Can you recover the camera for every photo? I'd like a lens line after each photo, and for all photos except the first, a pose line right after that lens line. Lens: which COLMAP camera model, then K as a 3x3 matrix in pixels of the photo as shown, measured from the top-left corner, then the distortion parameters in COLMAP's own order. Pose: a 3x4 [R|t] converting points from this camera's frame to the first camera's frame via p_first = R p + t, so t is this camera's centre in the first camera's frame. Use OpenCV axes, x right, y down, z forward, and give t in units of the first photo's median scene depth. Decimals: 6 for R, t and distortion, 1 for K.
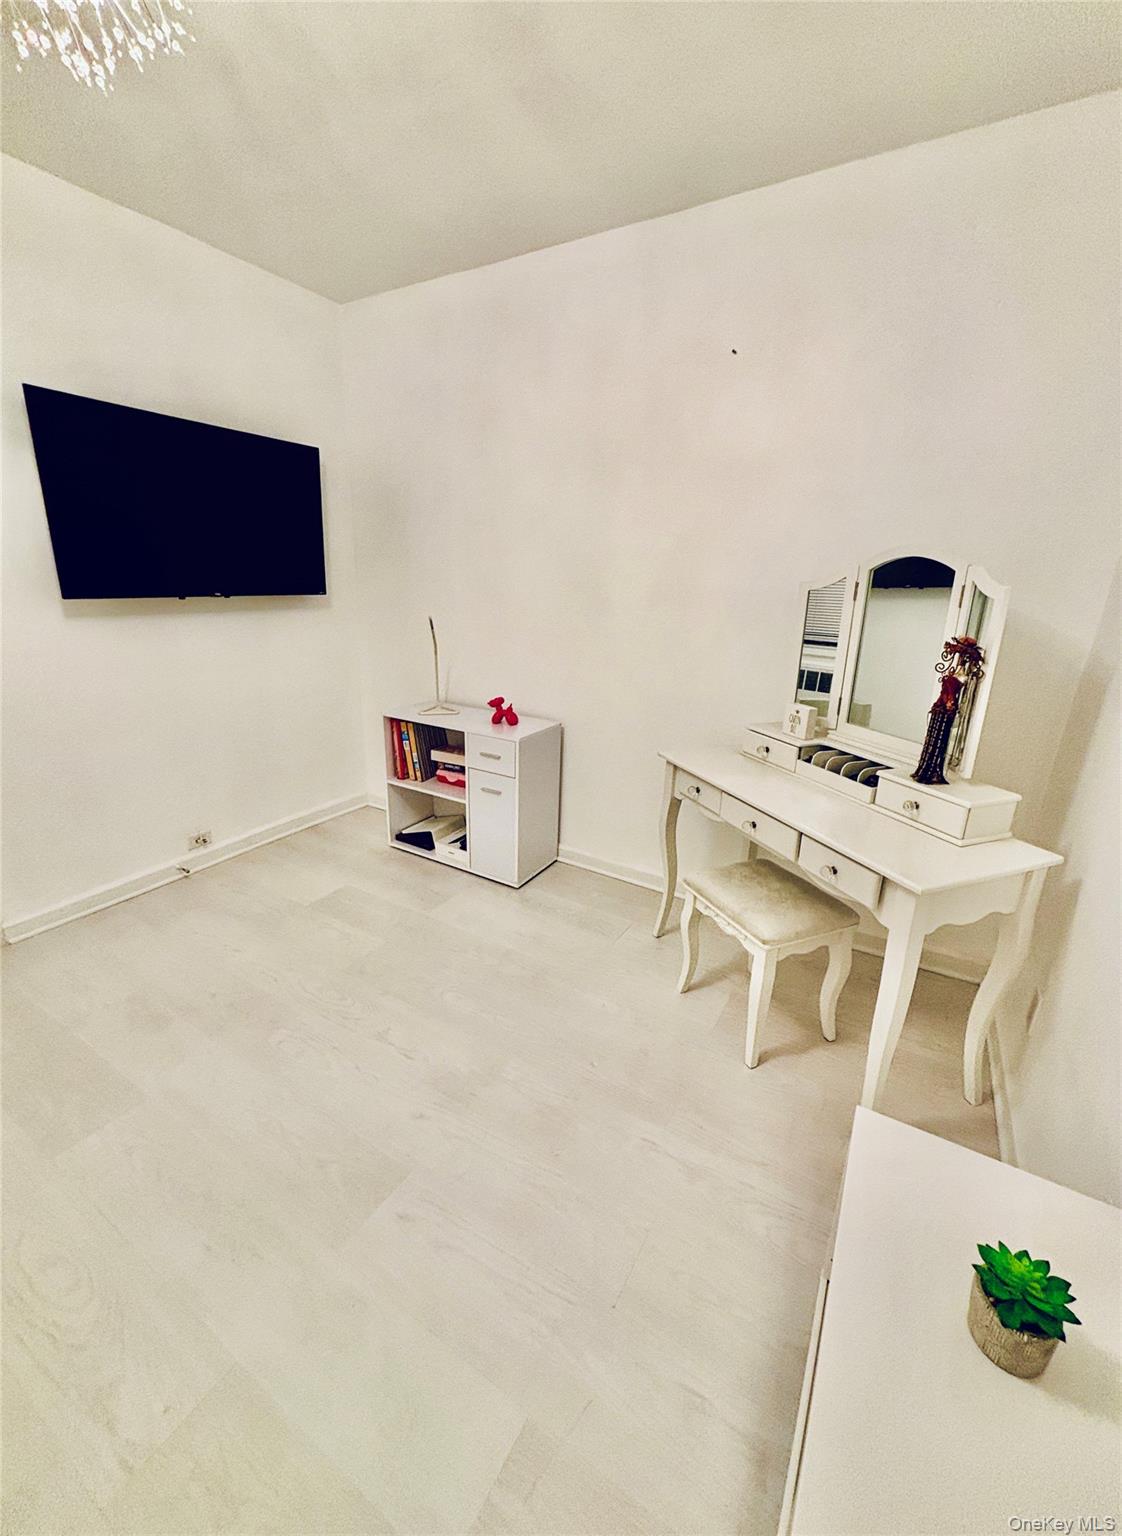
lens RADIAL K [[621.9, 0, 560.8], [0, 621.9, 764.9], [0, 0, 1]] dist [0.001010, -0.000384]
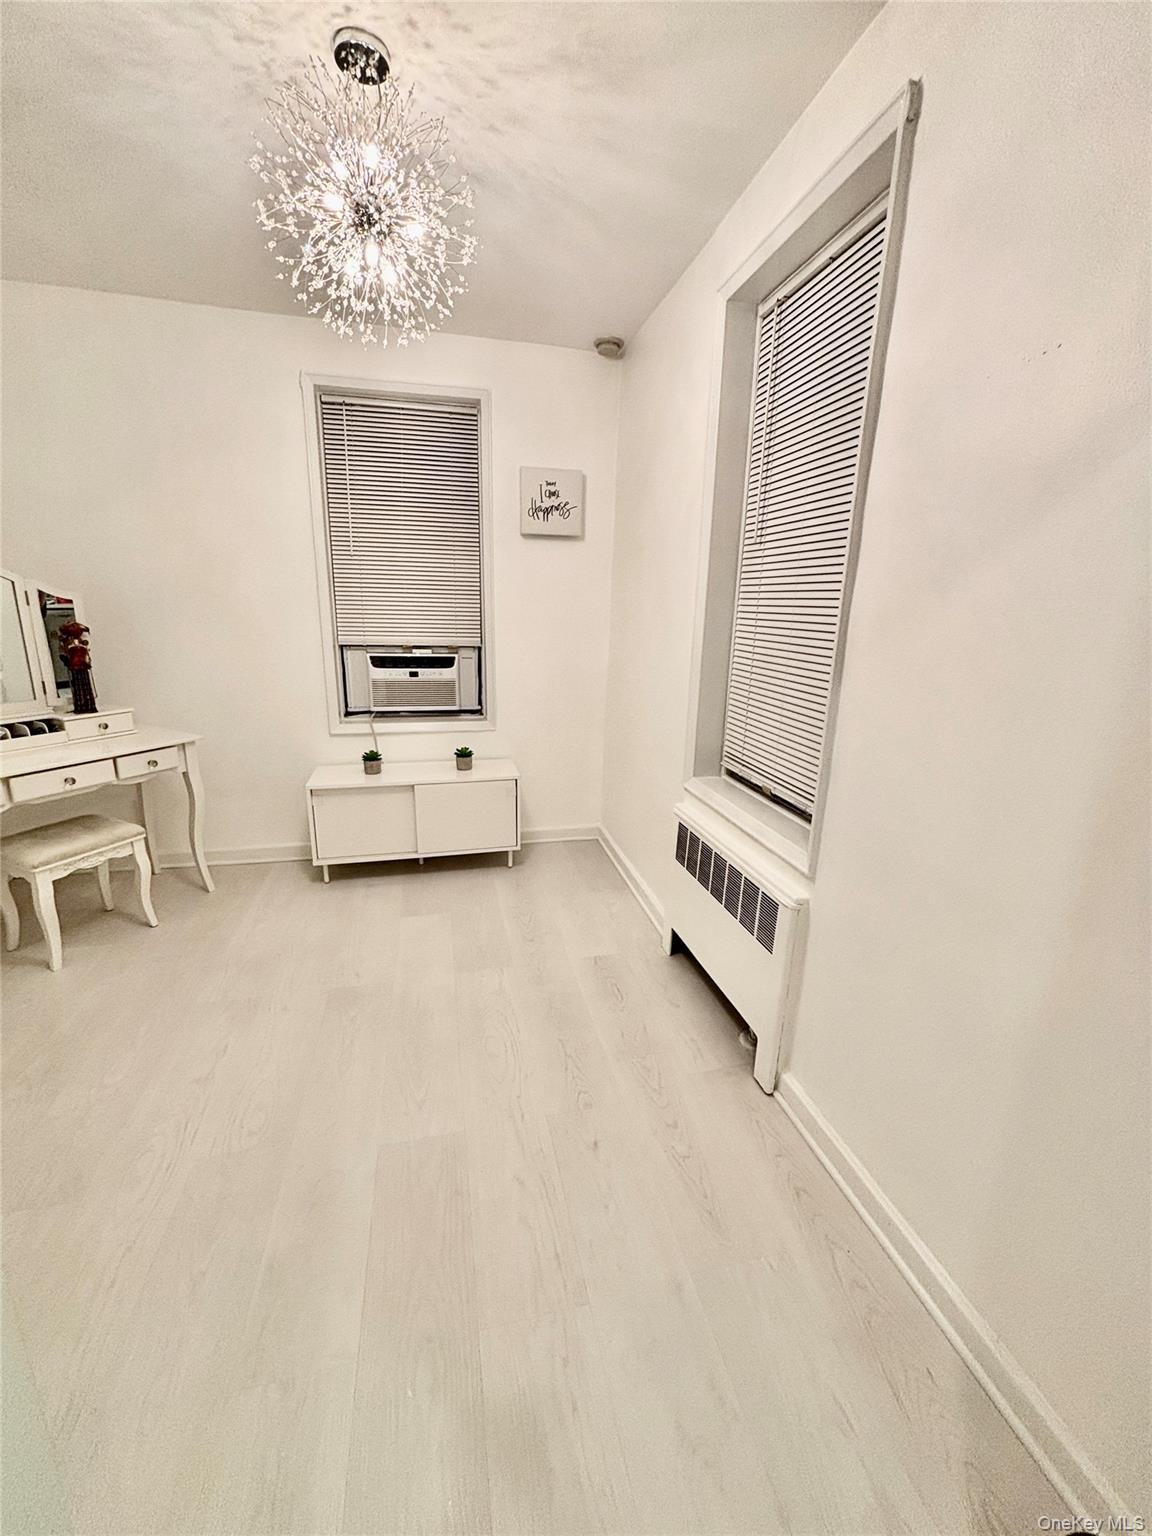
lens RADIAL K [[621.9, 0, 578.0], [0, 621.9, 761.3], [0, 0, 1]] dist [0.001010, -0.000384]
pose [[-0.699442, -0.208080, 0.683728, -1.021346], [0.174595, 0.877943, 0.445794, -0.257245], [-0.693035, 0.431182, -0.577740, 0.786032]]
